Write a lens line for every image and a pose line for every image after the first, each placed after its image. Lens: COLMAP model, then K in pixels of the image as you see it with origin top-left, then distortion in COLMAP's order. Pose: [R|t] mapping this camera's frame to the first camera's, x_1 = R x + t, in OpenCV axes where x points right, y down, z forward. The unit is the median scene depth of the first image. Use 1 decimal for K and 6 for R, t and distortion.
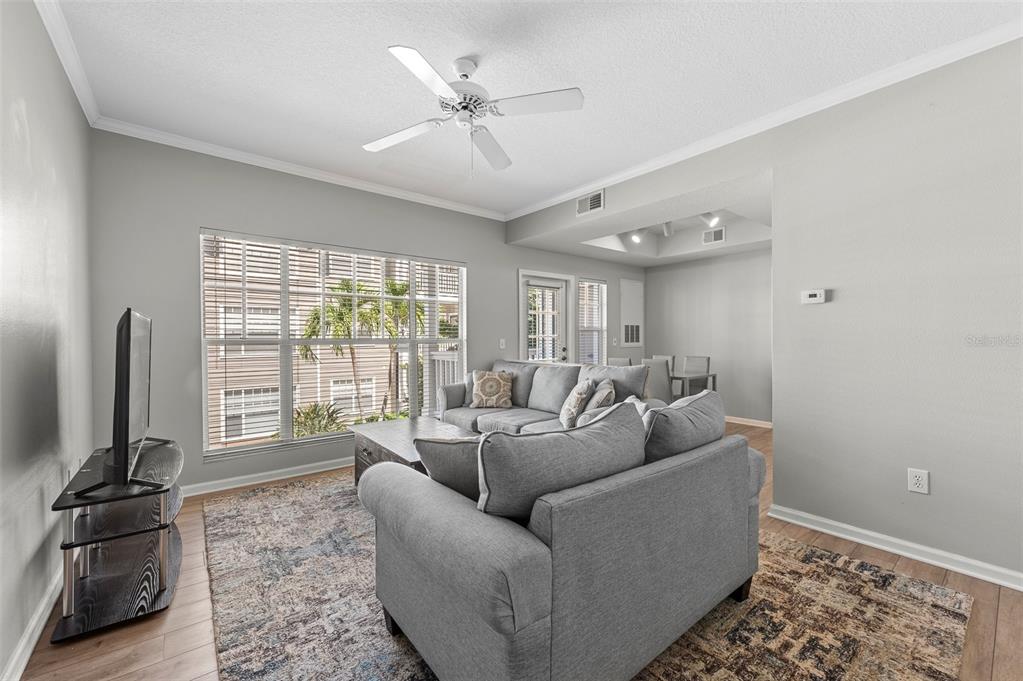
lens RADIAL K [[409.5, 0, 509.4], [0, 409.5, 342.8], [0, 0, 1]] dist [0.000543, -0.000264]
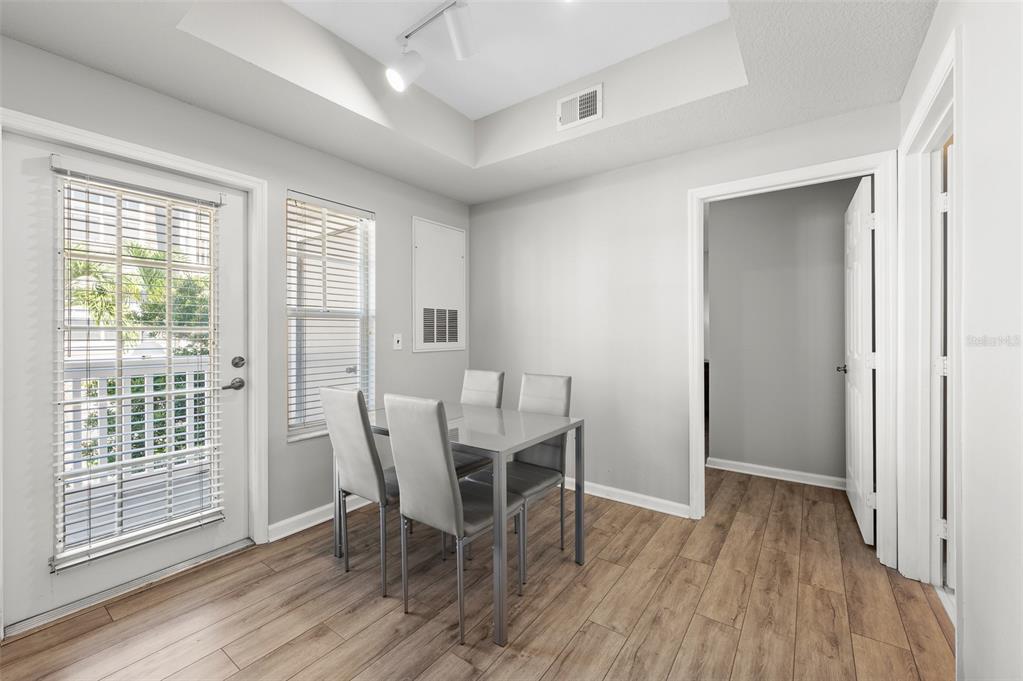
lens RADIAL K [[409.5, 0, 511.2], [0, 409.5, 333.3], [0, 0, 1]] dist [0.000543, -0.000264]
pose [[0.966545, -0.002022, 0.256490, 0.264829], [0.005655, 0.999894, -0.013427, -0.004809], [-0.256436, 0.014428, 0.966454, 0.499610]]
